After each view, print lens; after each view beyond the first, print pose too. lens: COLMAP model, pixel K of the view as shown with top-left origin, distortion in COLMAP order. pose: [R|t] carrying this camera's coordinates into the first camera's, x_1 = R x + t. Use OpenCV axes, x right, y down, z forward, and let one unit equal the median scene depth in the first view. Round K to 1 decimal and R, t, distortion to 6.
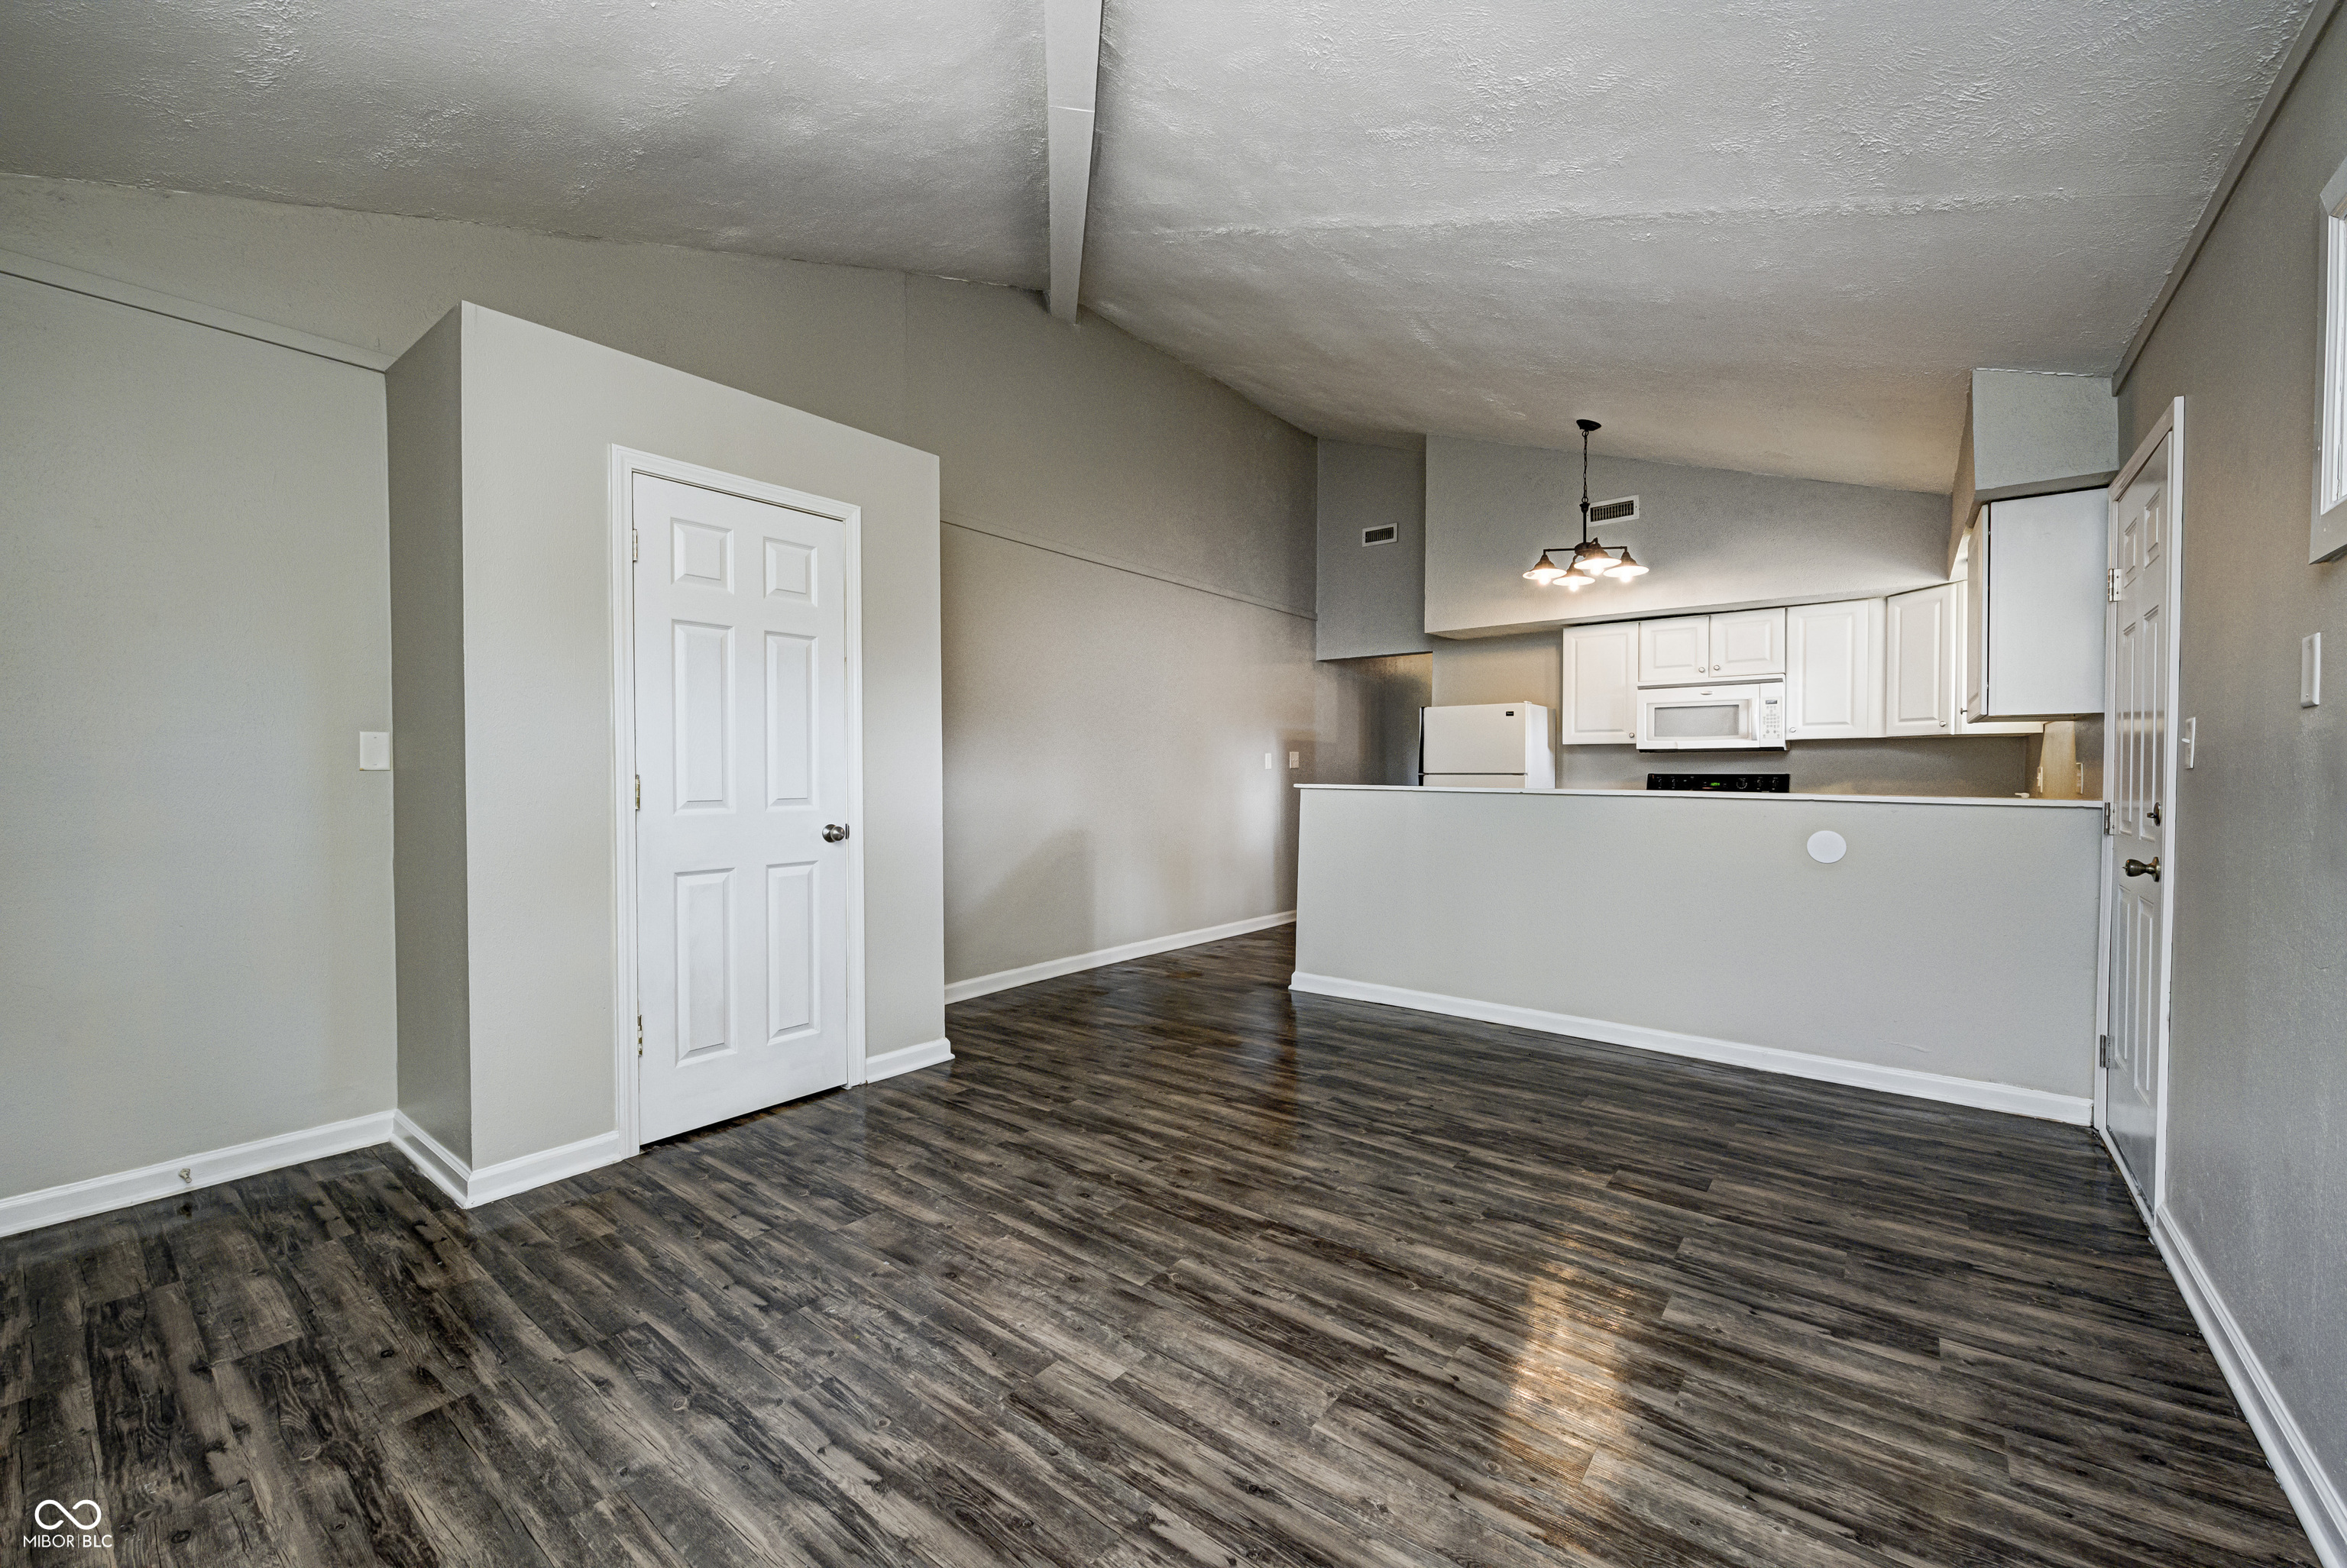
lens RADIAL K [[930.5, 0, 1173.5], [0, 930.5, 784.0], [0, 0, 1]] dist [0.002281, -0.004370]
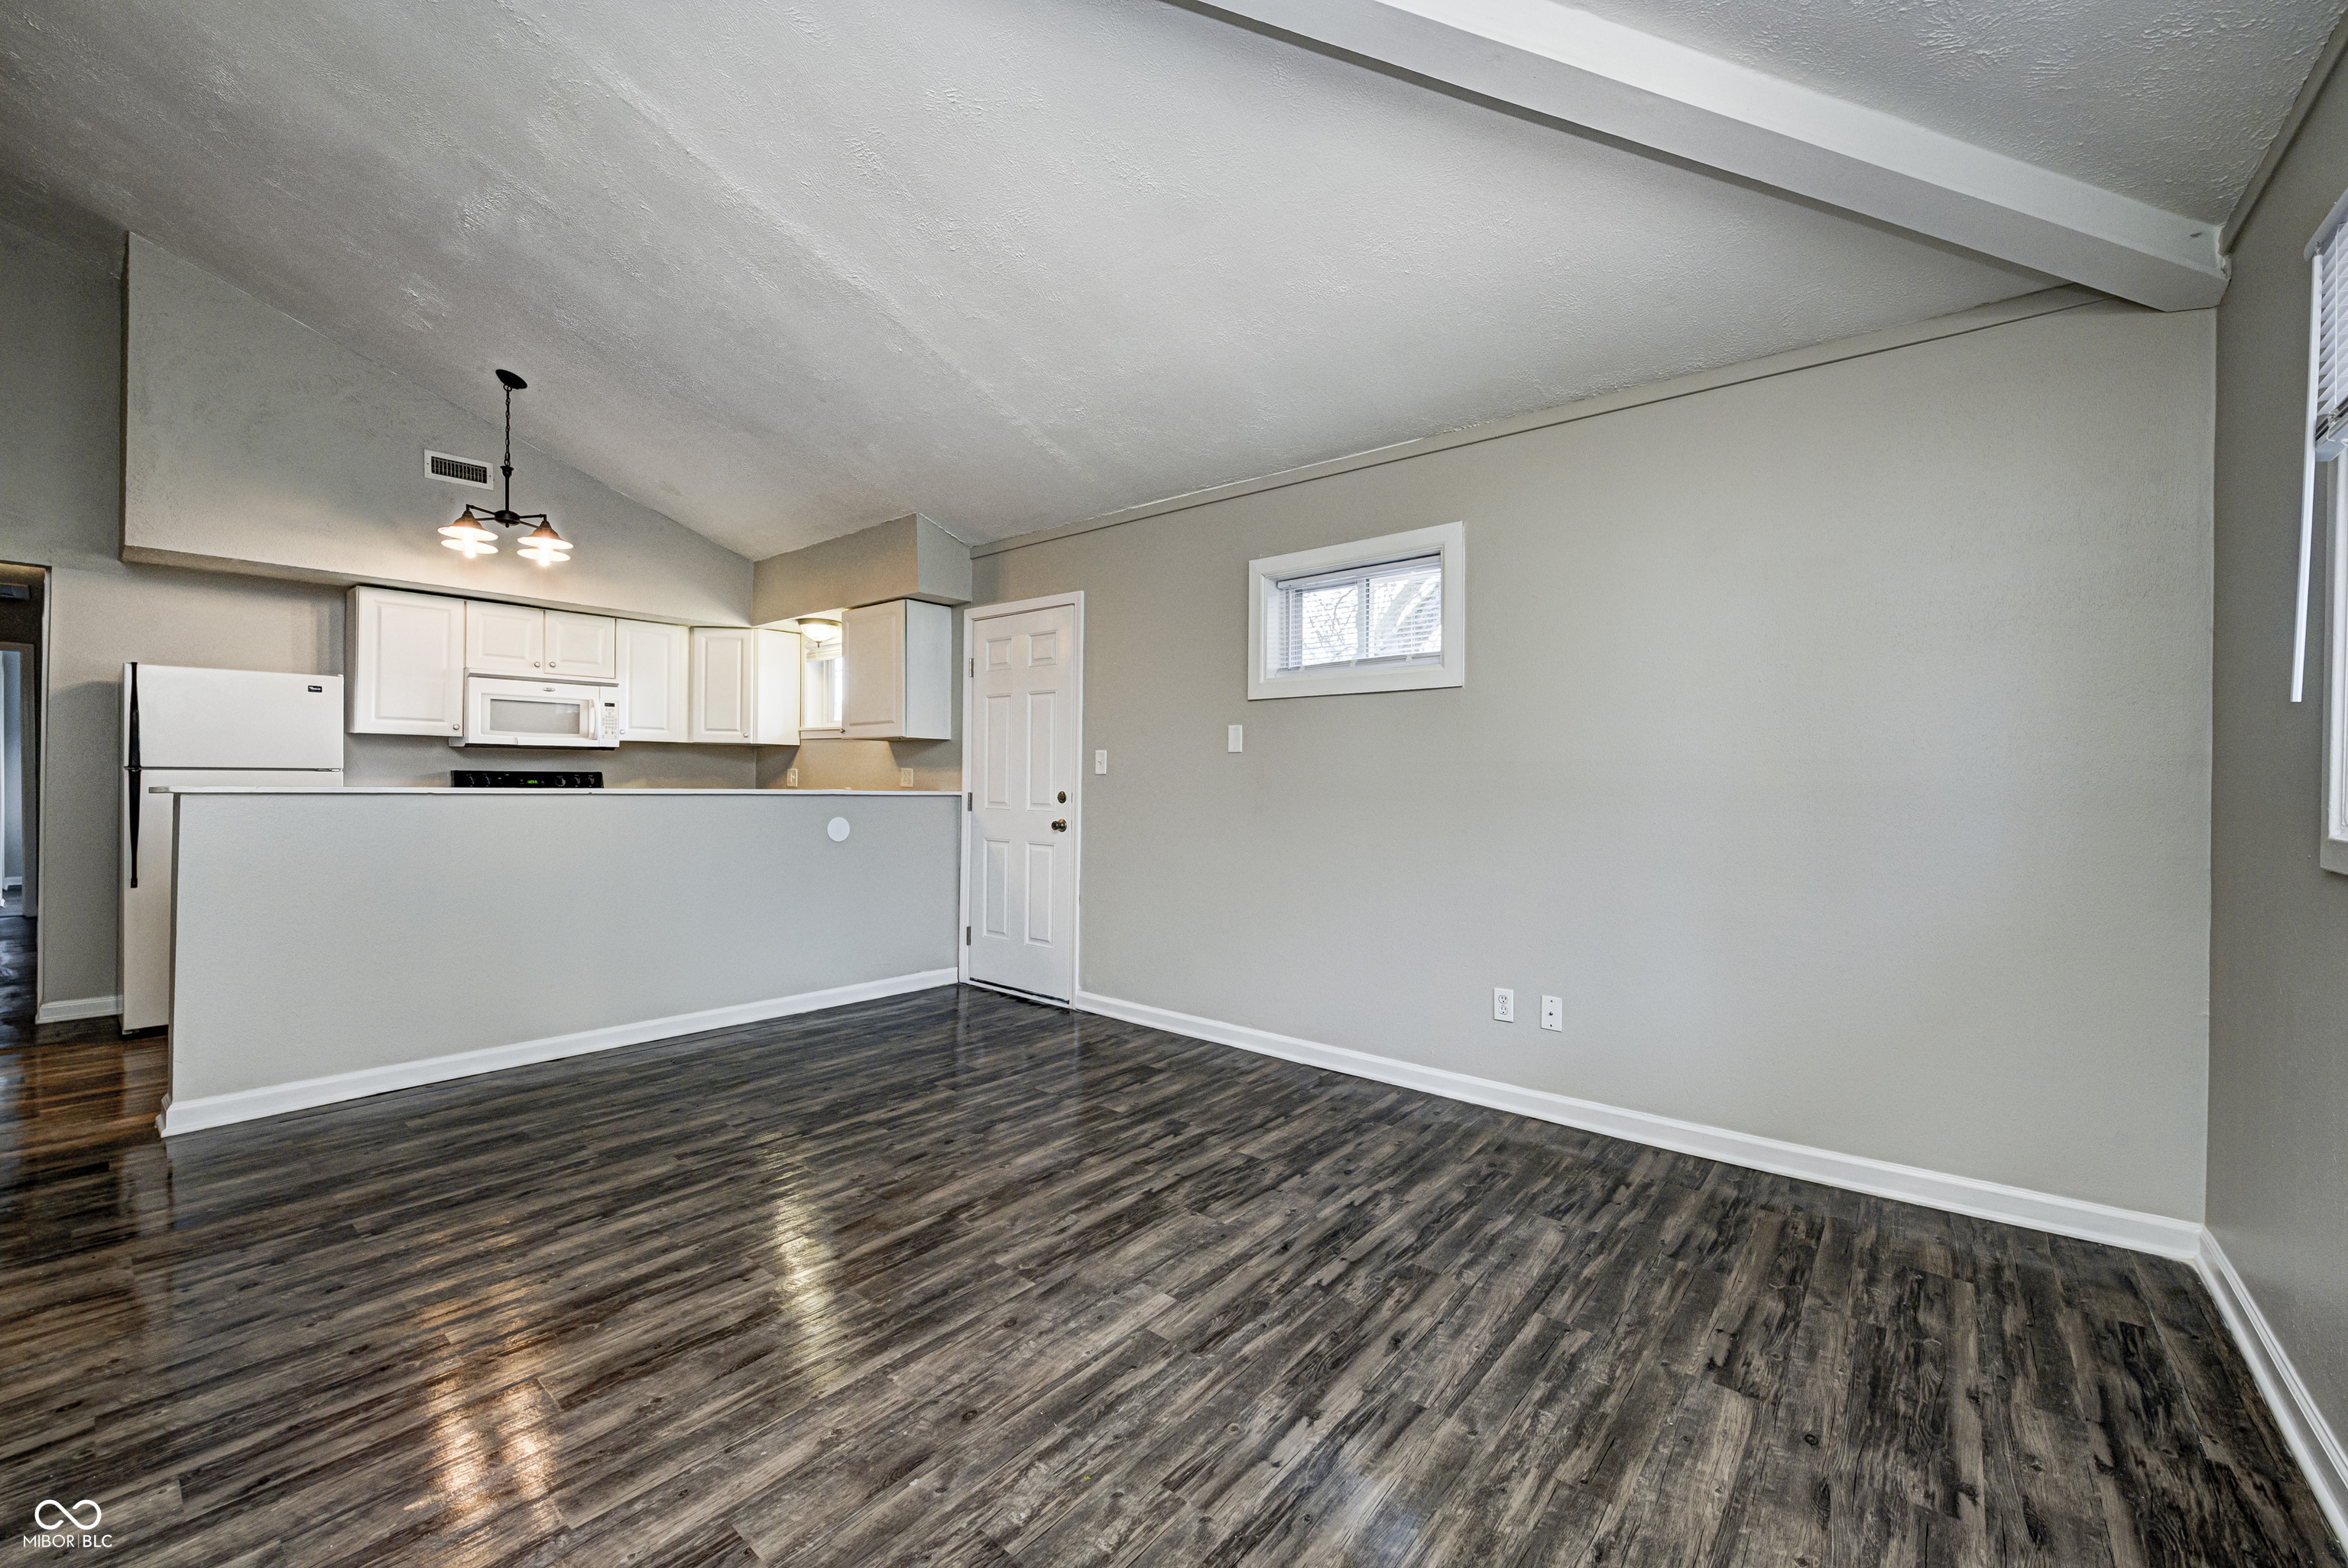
lens RADIAL K [[933.0, 0, 1174.0], [0, 933.0, 784.0], [0, 0, 1]] dist [-0.000159, -0.002265]
pose [[0.024216, -0.008930, 0.999667, -0.844809], [0.001553, 0.999959, 0.008895, -0.011180], [-0.999706, 0.001337, 0.024229, 0.669127]]
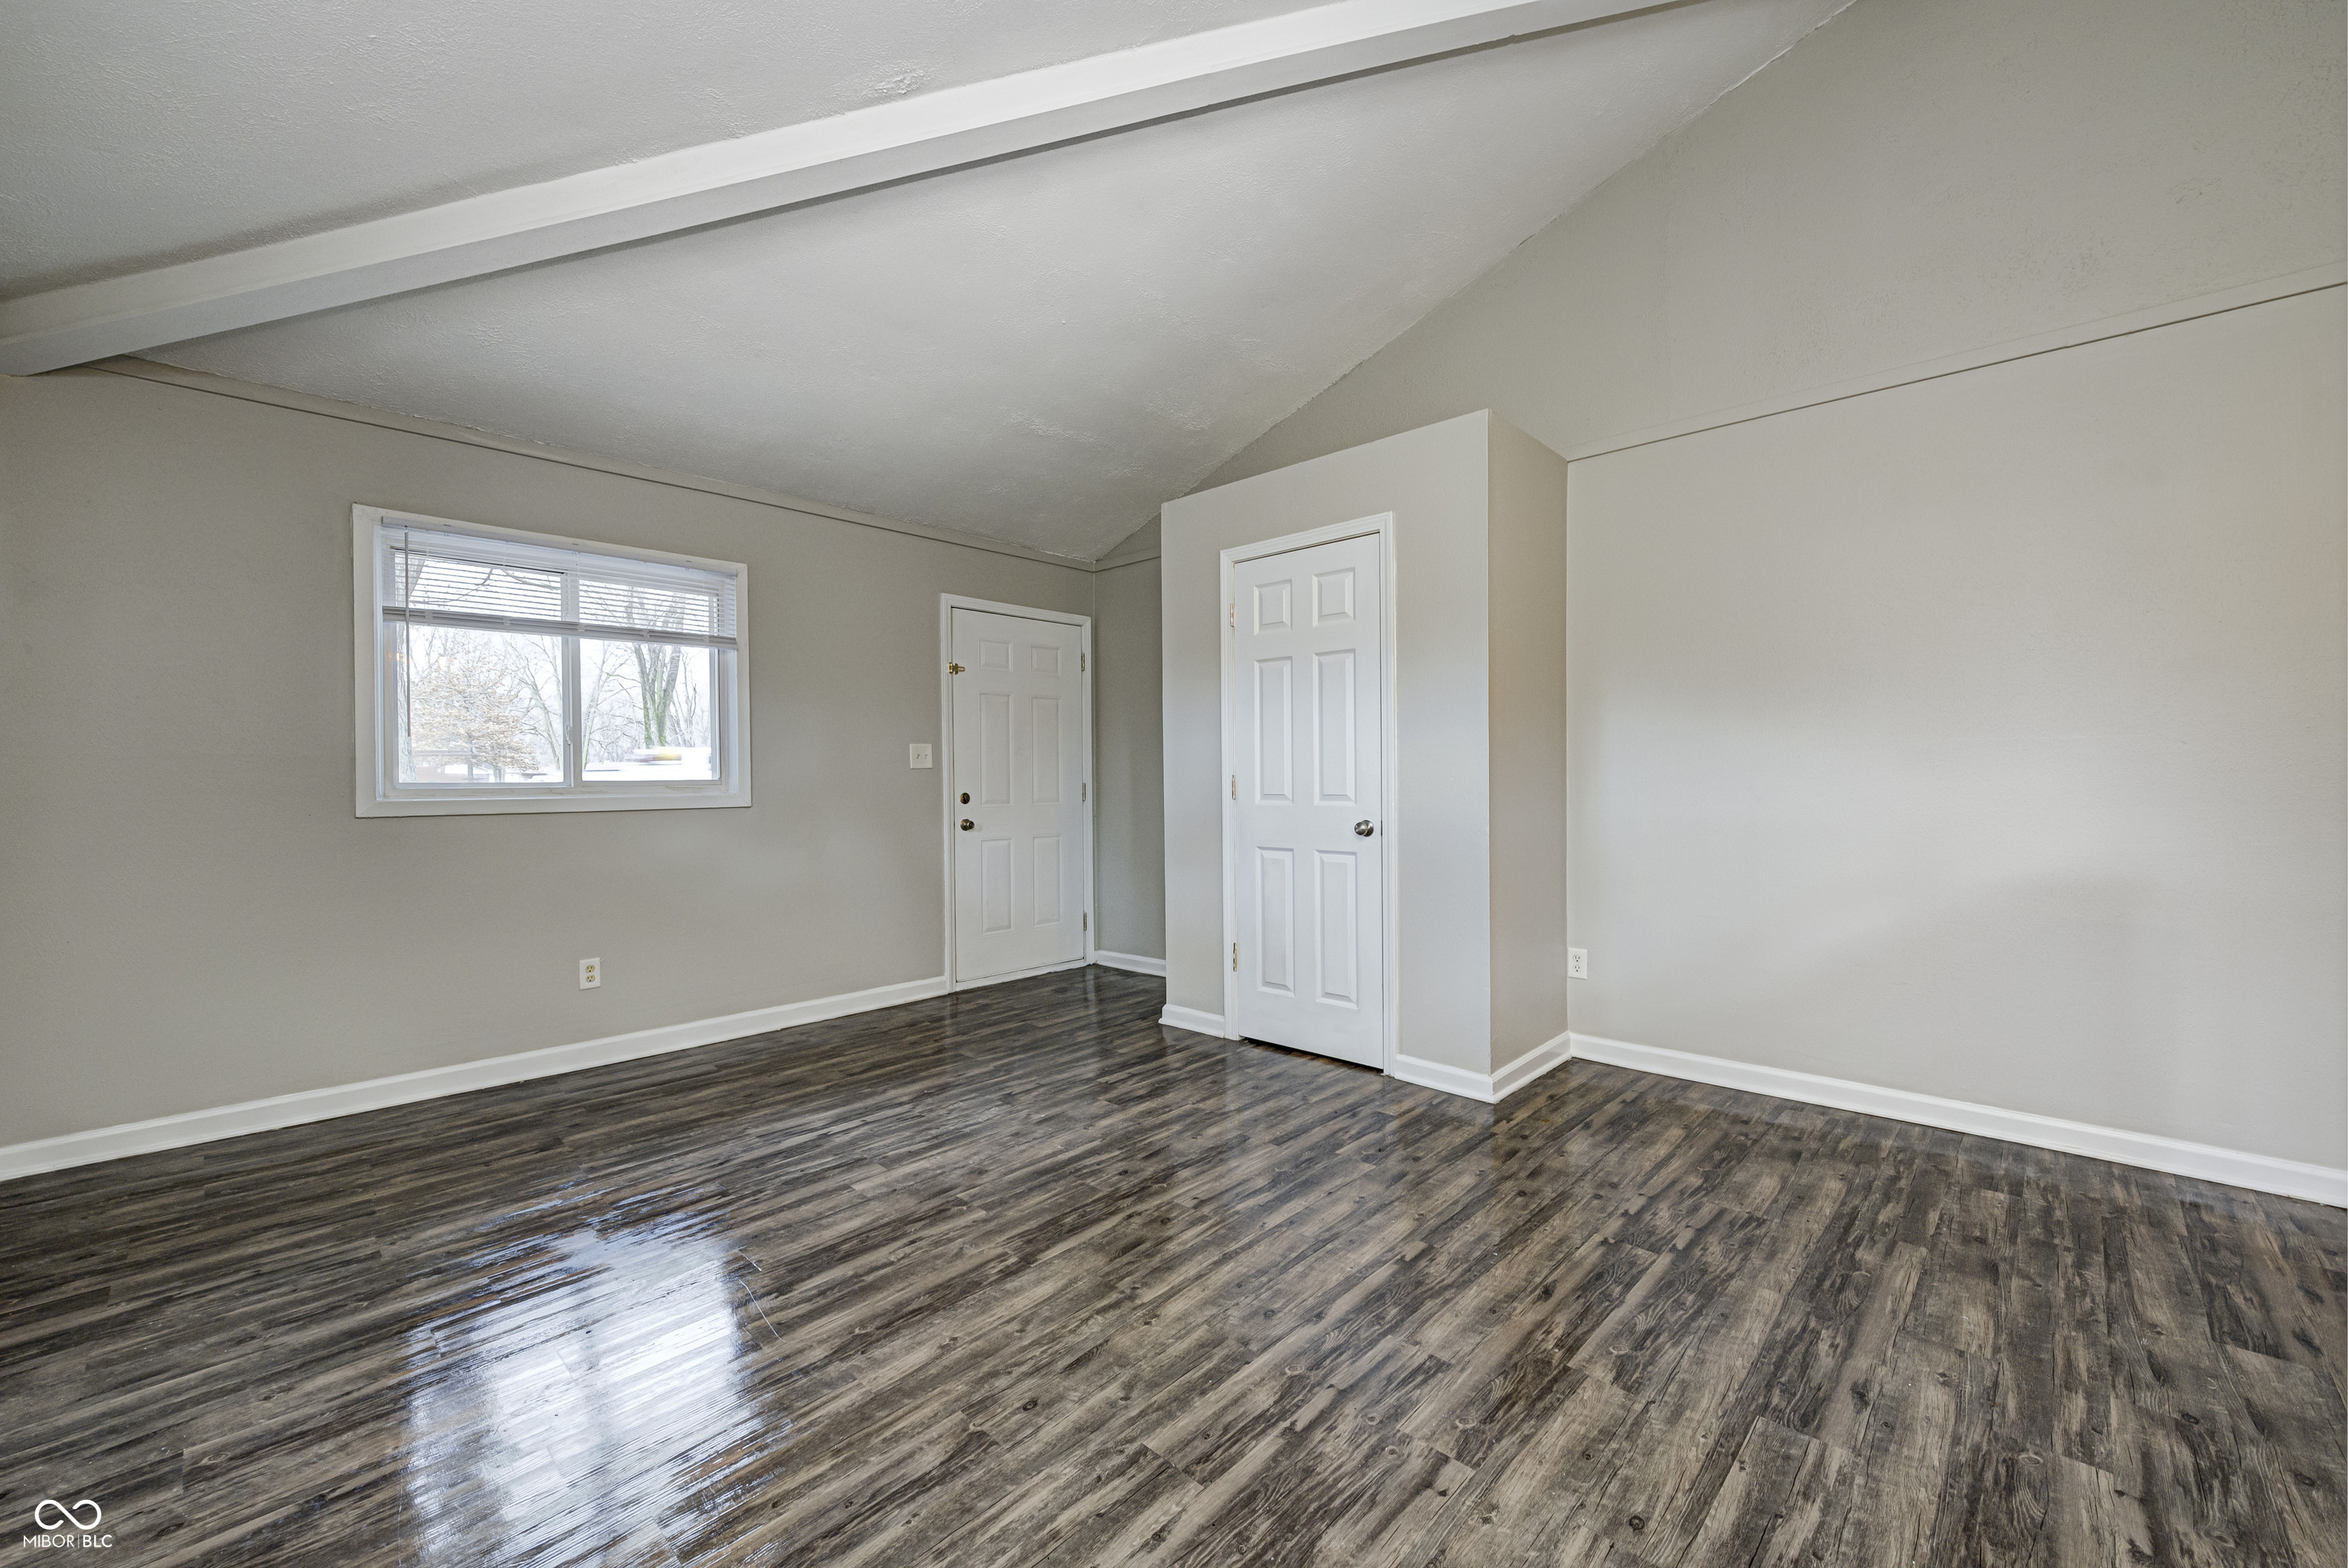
lens RADIAL K [[931.0, 0, 1174.0], [0, 931.0, 784.0], [0, 0, 1]] dist [0.002281, -0.004370]
pose [[-0.098534, 0.009986, -0.995084, 0.927662], [-0.005115, 0.999931, 0.010542, -0.010705], [0.995121, 0.006128, -0.098476, 1.136161]]
